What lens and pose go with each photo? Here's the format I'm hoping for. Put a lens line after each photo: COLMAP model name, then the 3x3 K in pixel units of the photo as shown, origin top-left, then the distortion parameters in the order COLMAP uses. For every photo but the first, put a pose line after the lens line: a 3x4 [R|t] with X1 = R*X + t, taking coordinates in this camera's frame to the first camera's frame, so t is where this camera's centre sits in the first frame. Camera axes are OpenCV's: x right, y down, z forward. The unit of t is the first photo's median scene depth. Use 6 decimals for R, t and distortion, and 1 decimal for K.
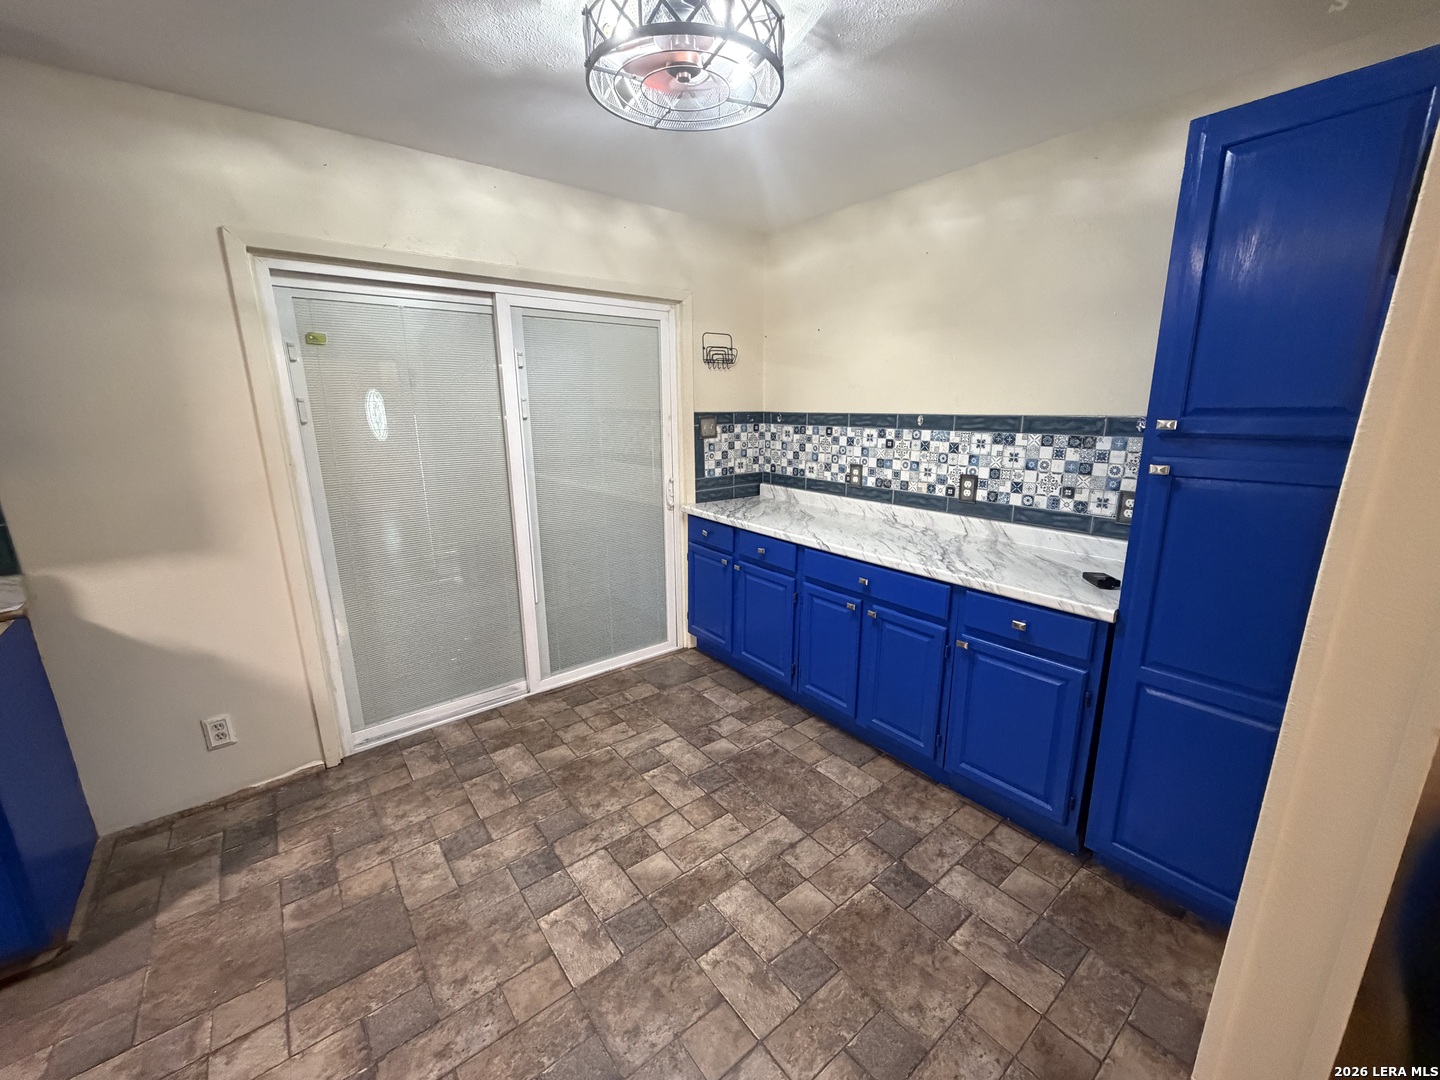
lens RADIAL K [[579.9, 0, 724.1], [0, 579.9, 543.0], [0, 0, 1]] dist [-0.001440, -0.000307]
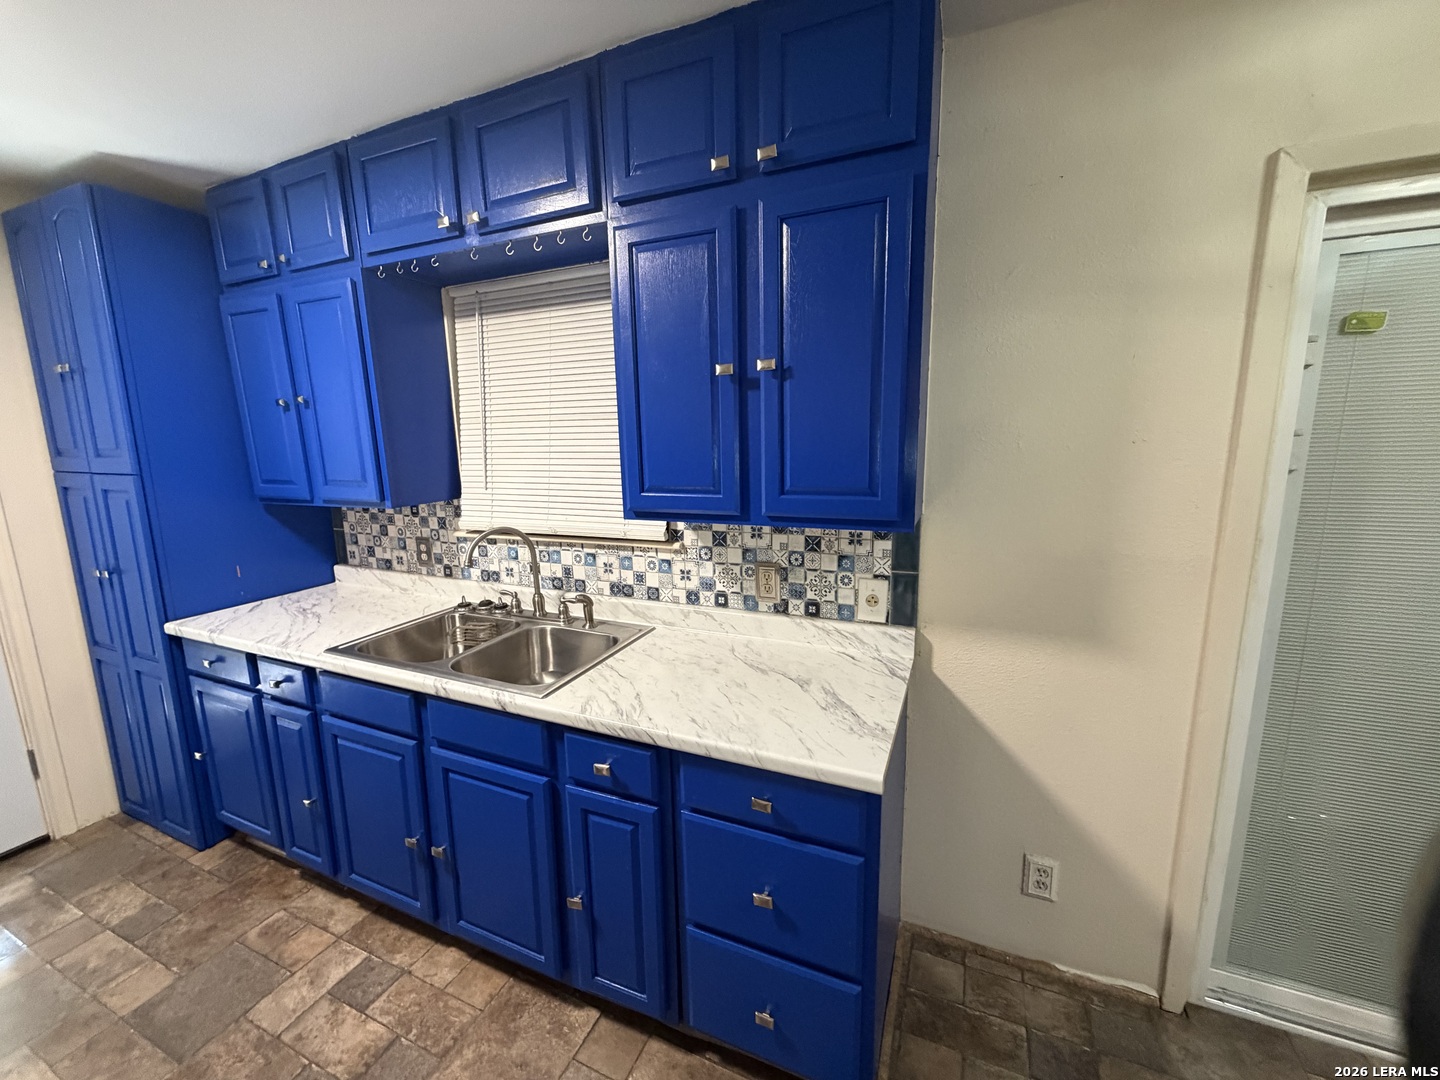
lens RADIAL K [[579.9, 0, 715.9], [0, 579.9, 536.4], [0, 0, 1]] dist [-0.001440, -0.000307]
pose [[0.469300, 0.147575, -0.870620, -0.402410], [-0.190237, 0.979681, 0.063516, -0.057729], [0.862303, 0.135816, 0.487839, 0.183826]]
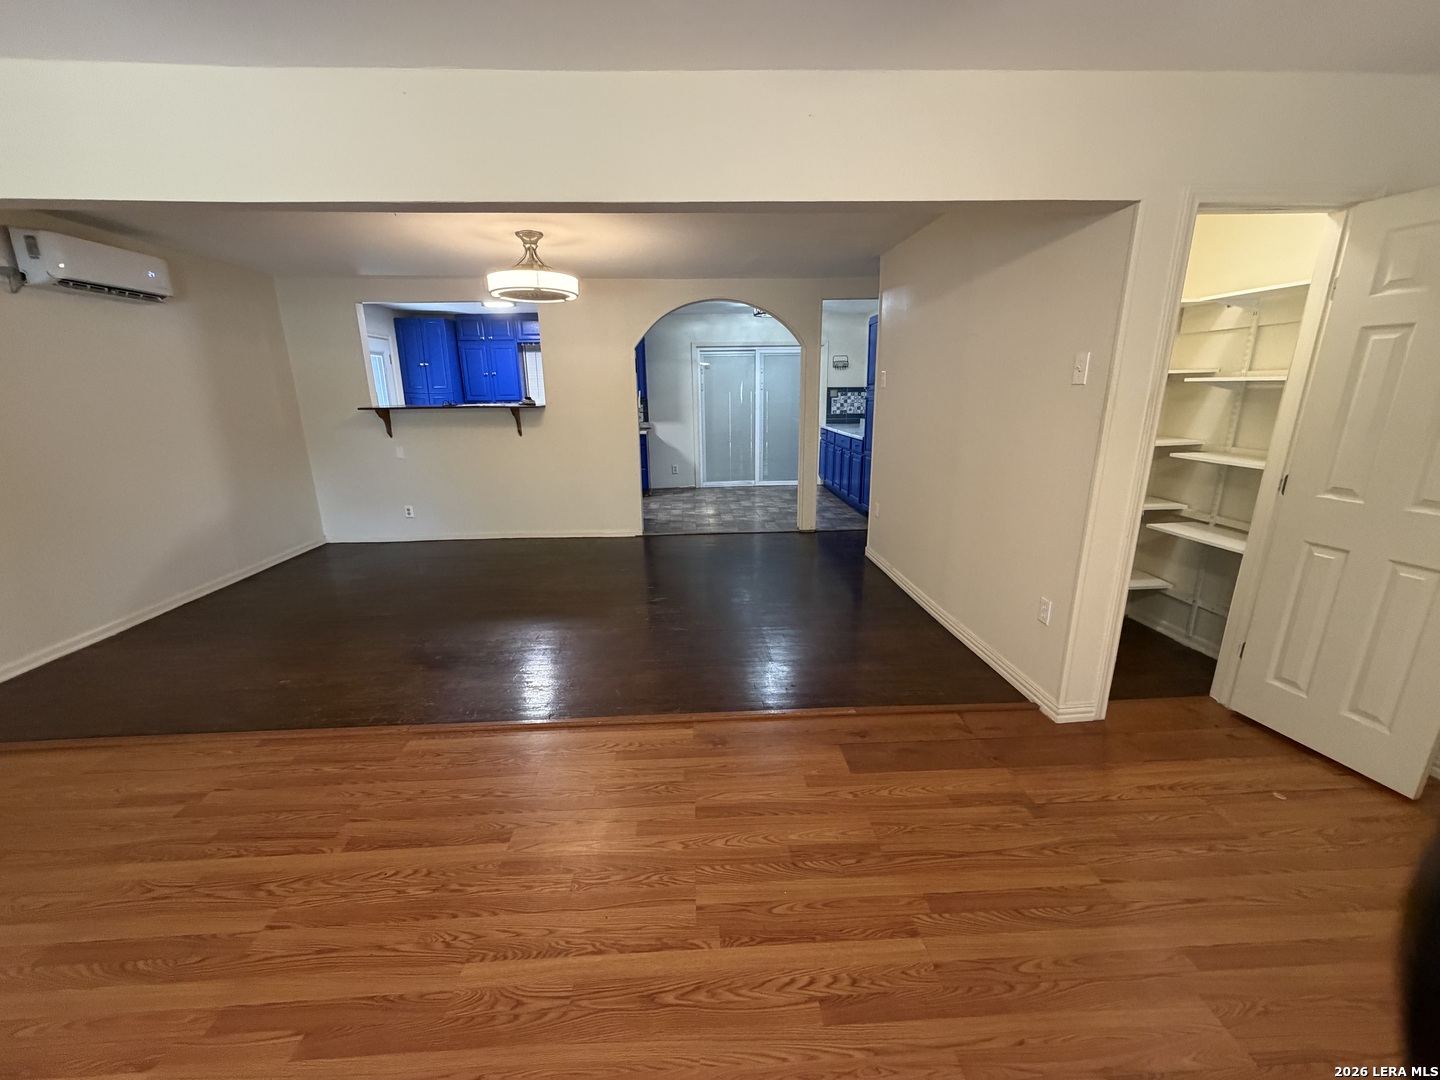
lens RADIAL K [[579.9, 0, 721.6], [0, 579.9, 545.8], [0, 0, 1]] dist [-0.001440, -0.000307]
pose [[0.819987, 0.151164, -0.552061, 1.322847], [-0.125885, 0.988508, 0.083691, 0.379213], [0.558368, 0.000870, 0.829593, -1.687245]]
